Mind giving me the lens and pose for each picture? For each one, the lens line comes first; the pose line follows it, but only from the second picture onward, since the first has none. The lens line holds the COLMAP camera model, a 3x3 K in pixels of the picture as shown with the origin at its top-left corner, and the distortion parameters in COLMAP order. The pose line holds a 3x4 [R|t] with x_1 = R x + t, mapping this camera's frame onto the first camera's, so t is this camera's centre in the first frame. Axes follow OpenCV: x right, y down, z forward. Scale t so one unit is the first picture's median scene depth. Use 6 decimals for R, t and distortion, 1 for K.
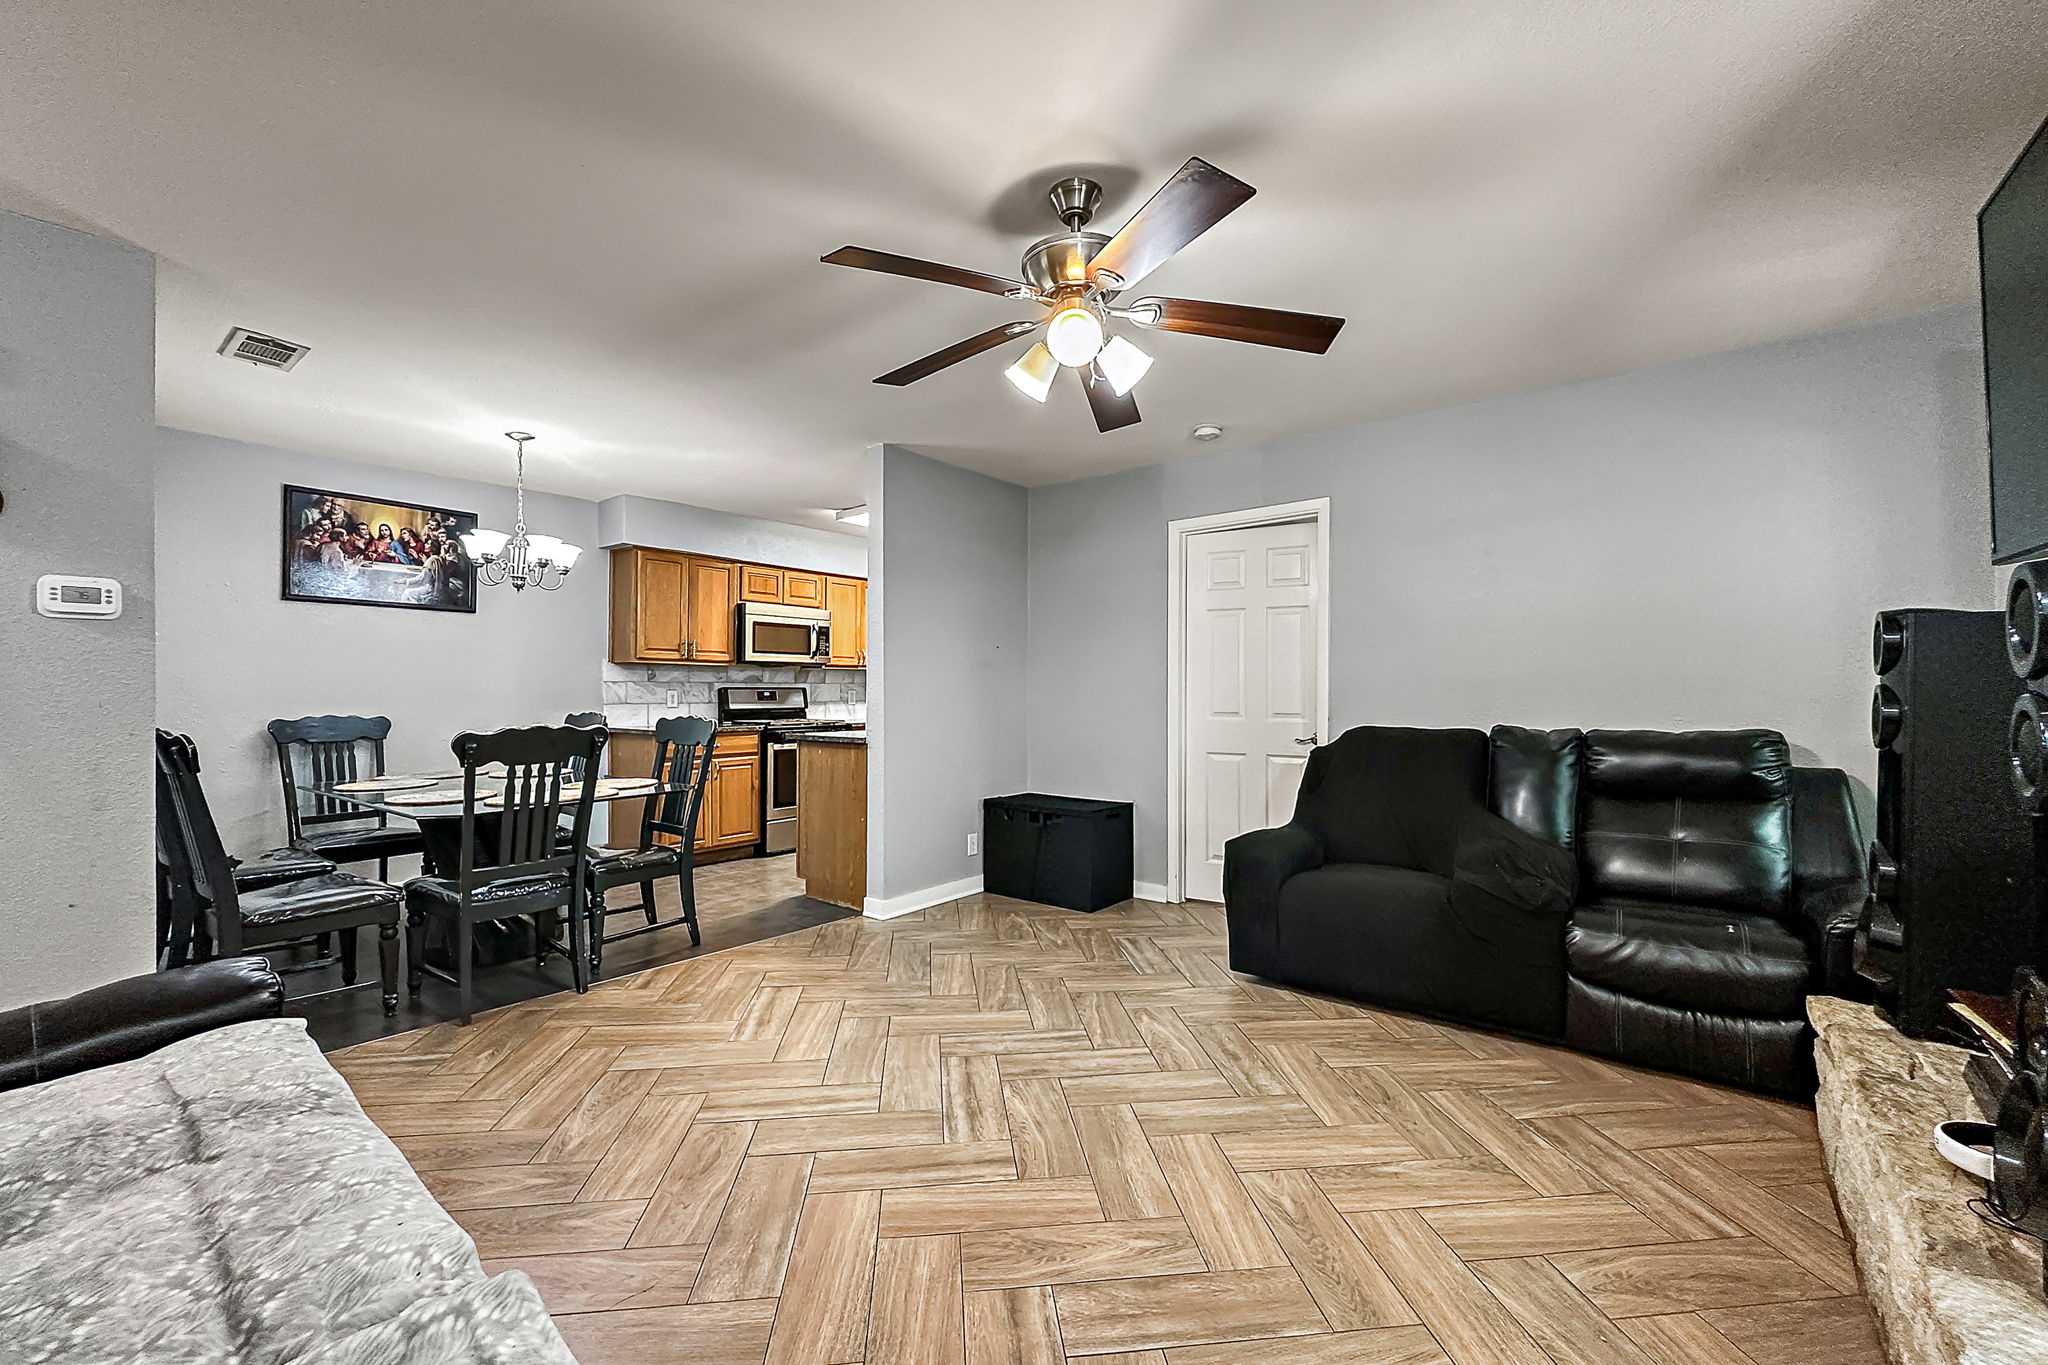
lens RADIAL K [[830.1, 0, 1021.2], [0, 830.1, 692.2], [0, 0, 1]] dist [0.000846, 0.000178]
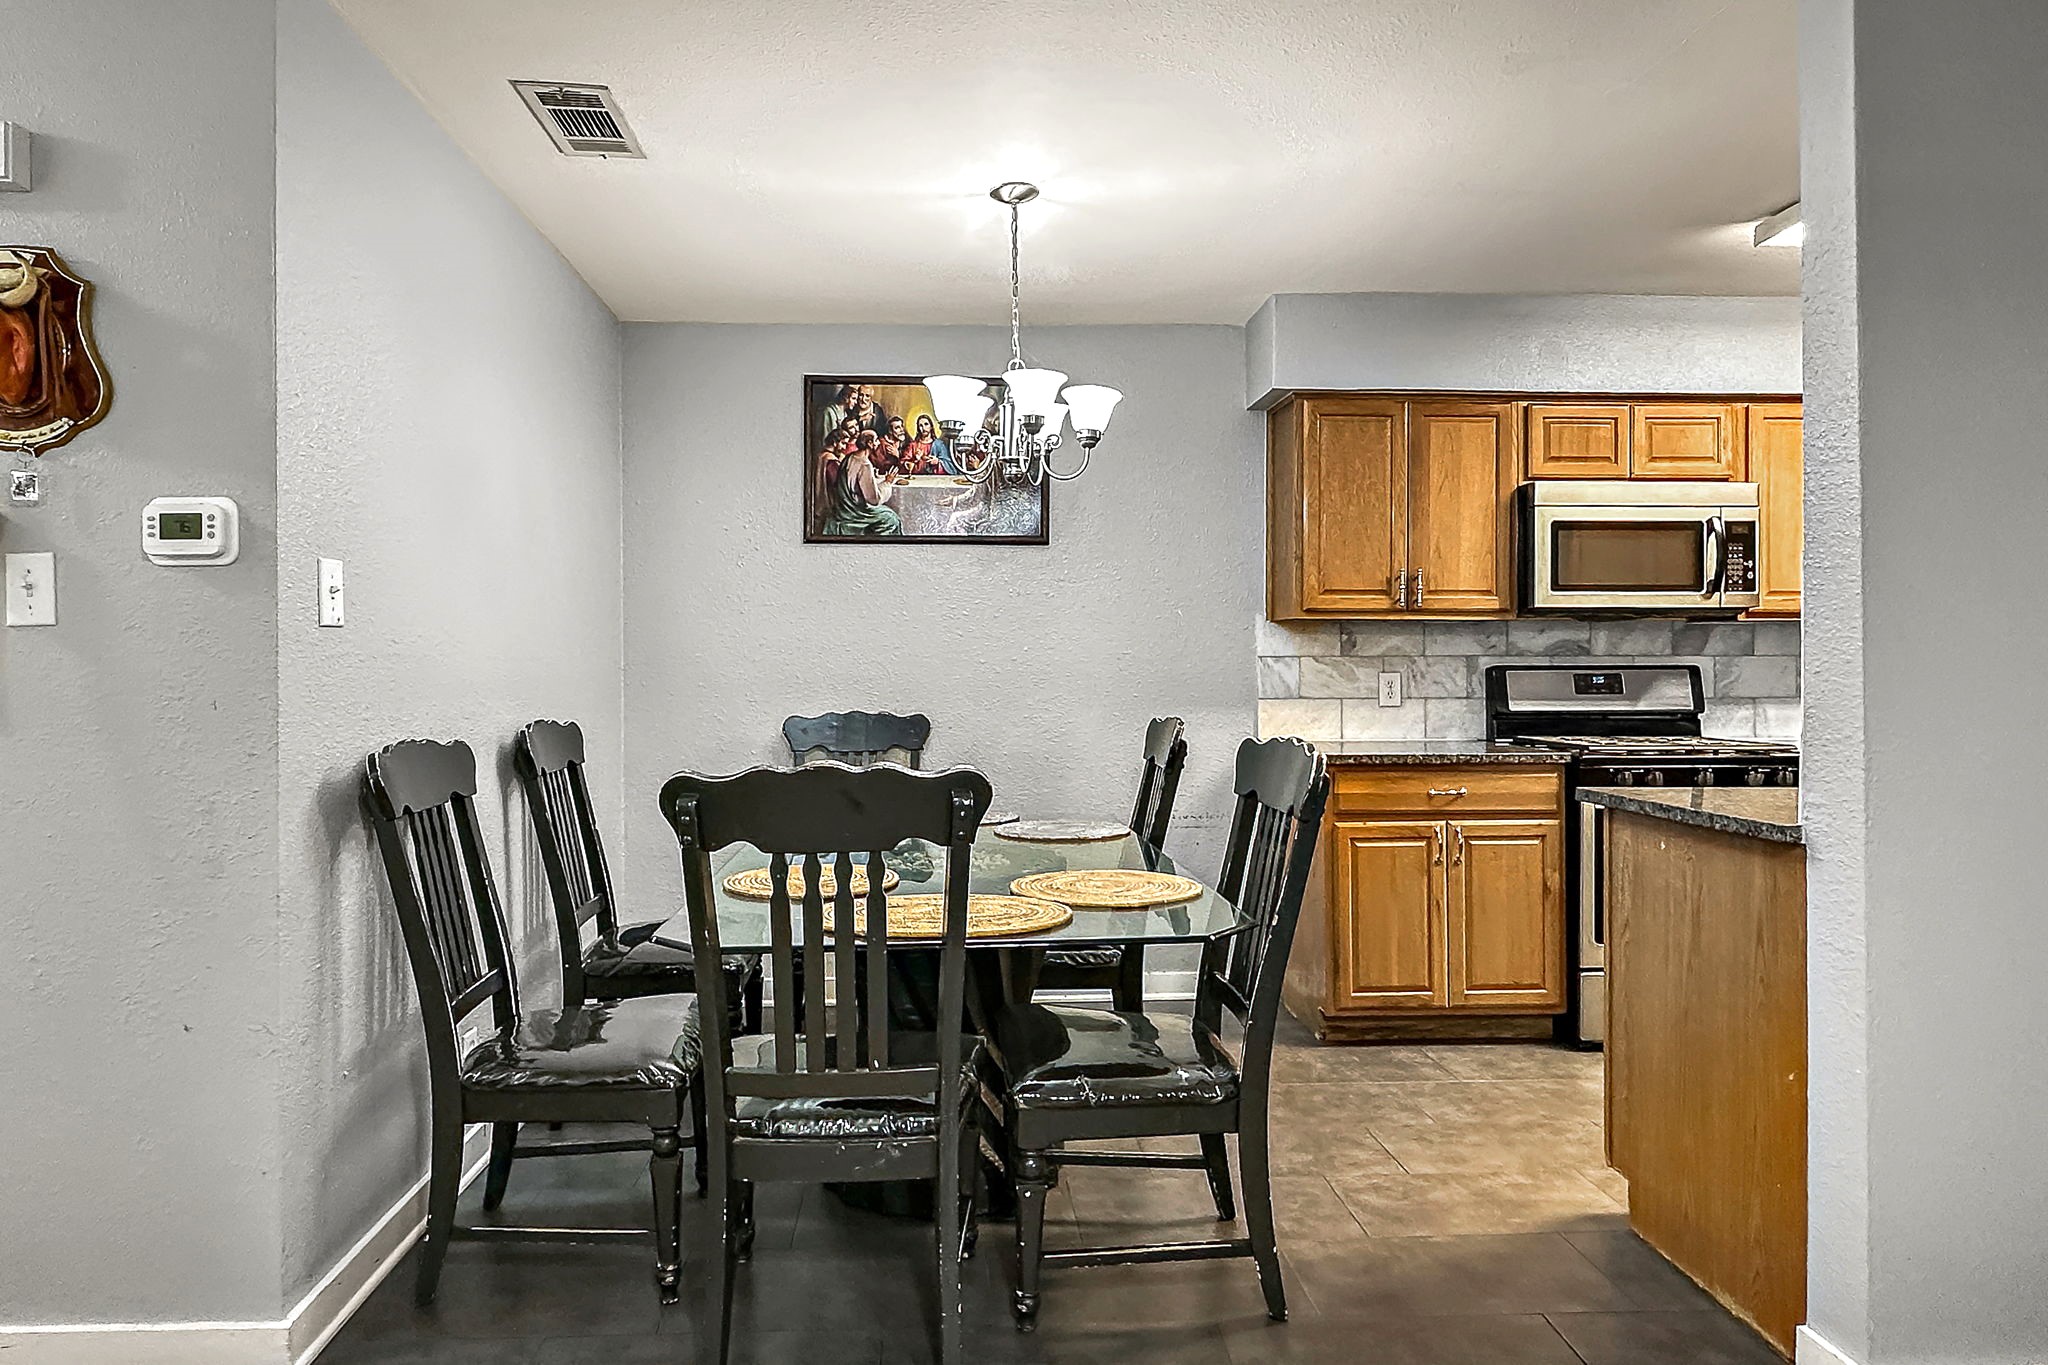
lens RADIAL K [[1185.5, 0, 974.2], [0, 1185.5, 659.8], [0, 0, 1]] dist [-0.003183, -0.000476]
pose [[0.647122, -0.006995, -0.762355, -0.042112], [0.000780, 0.999963, -0.008513, -0.005039], [0.762386, 0.004914, 0.647103, 0.428313]]
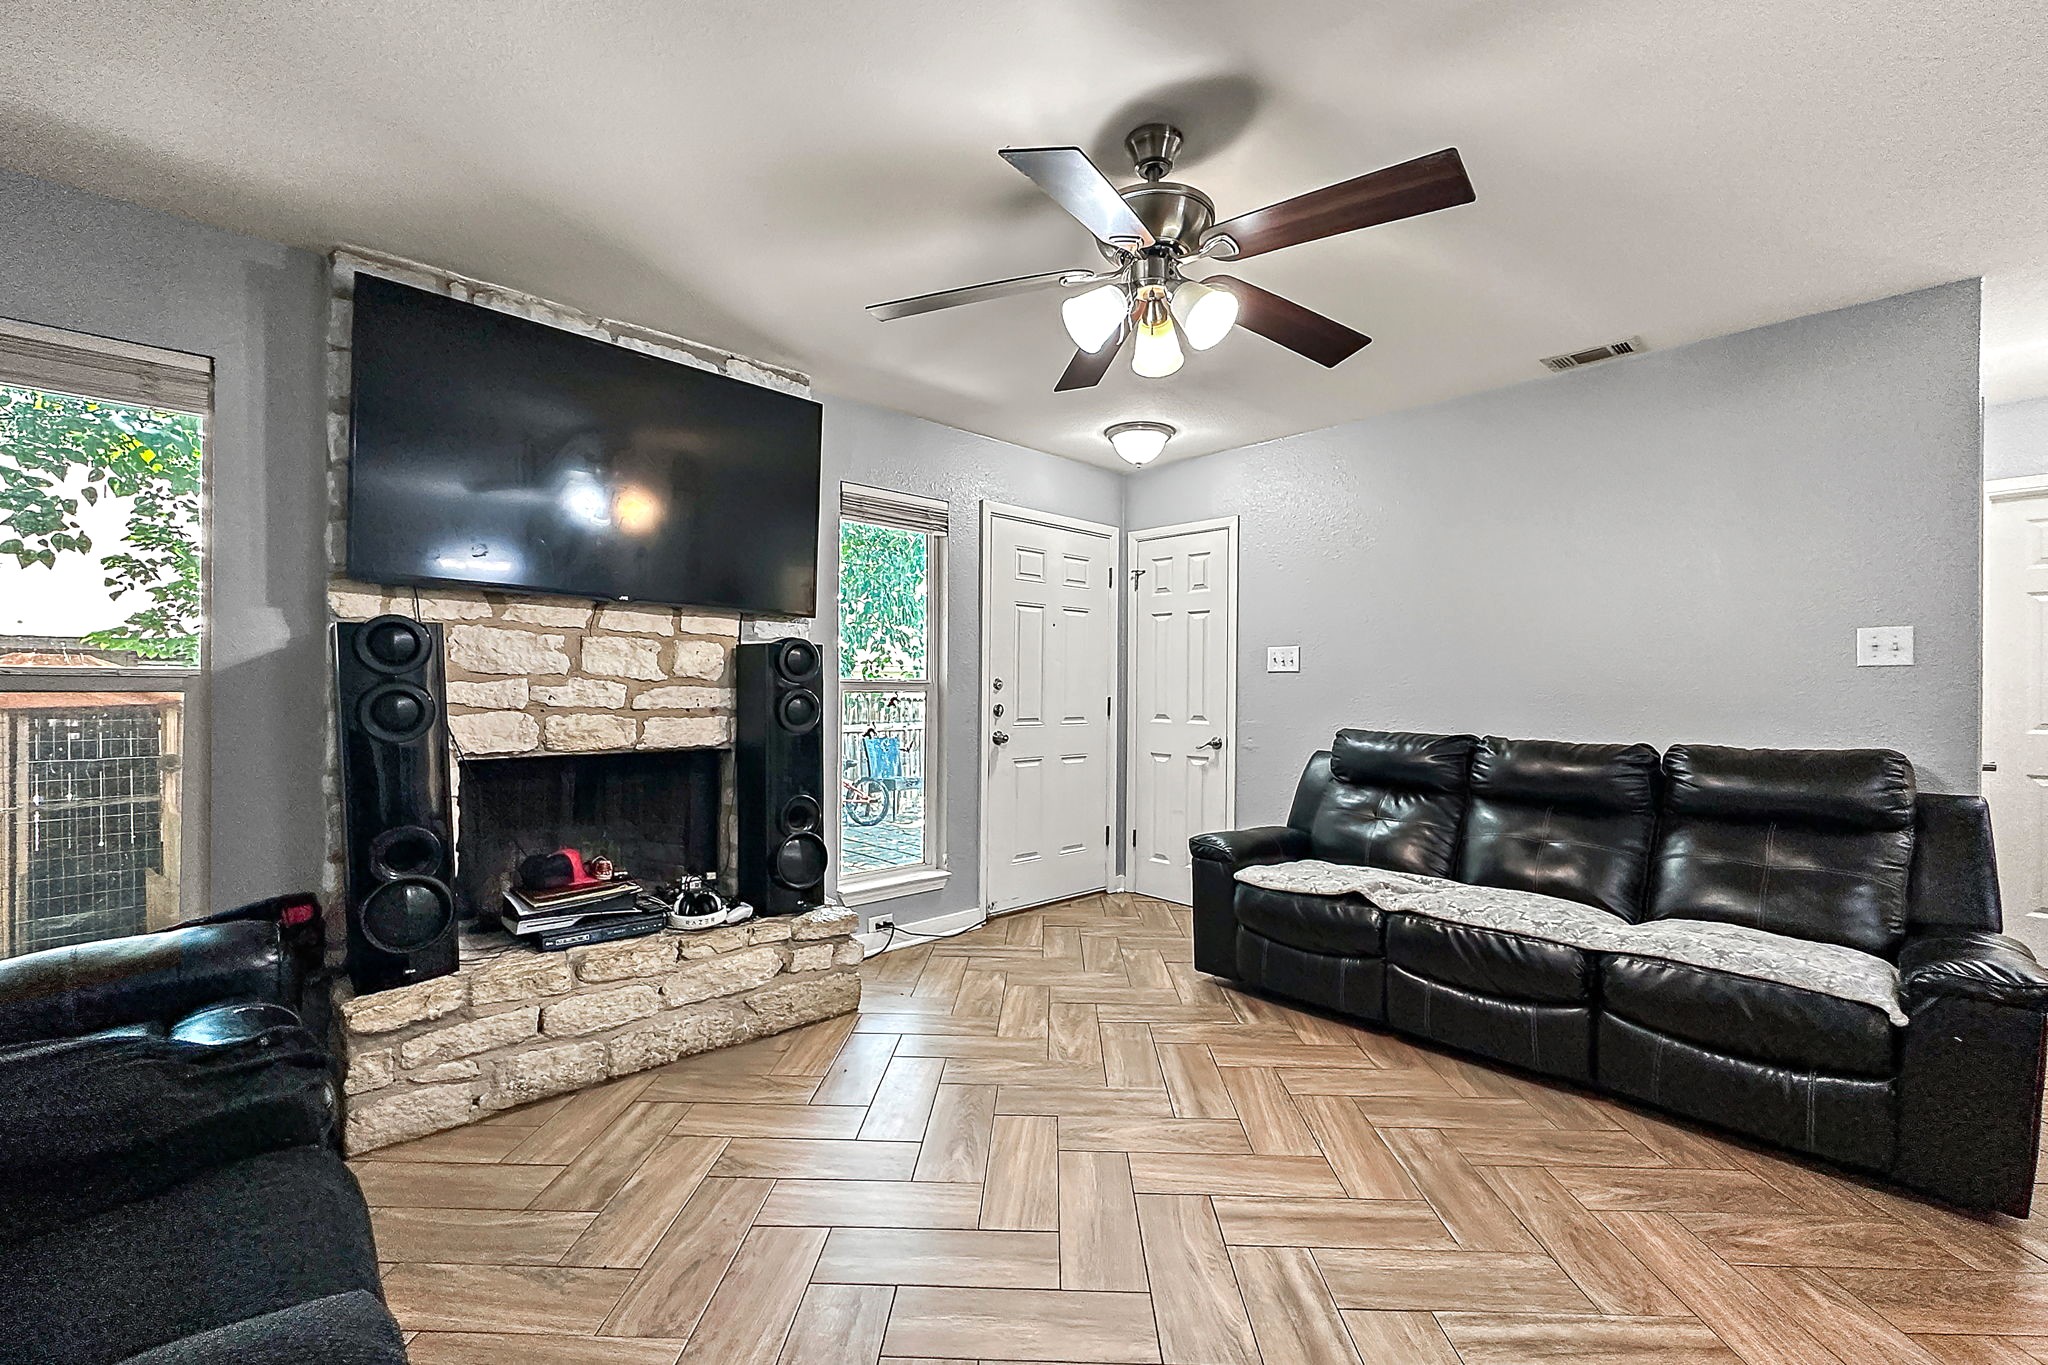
lens RADIAL K [[847.8, 0, 1024.0], [0, 847.8, 682.5], [0, 0, 1]] dist [-0.001539, -0.000113]
pose [[-0.990037, -0.007788, 0.140594, 0.033188], [-0.007519, 0.999969, 0.002445, -0.003910], [-0.140609, 0.001363, -0.990064, 0.867295]]
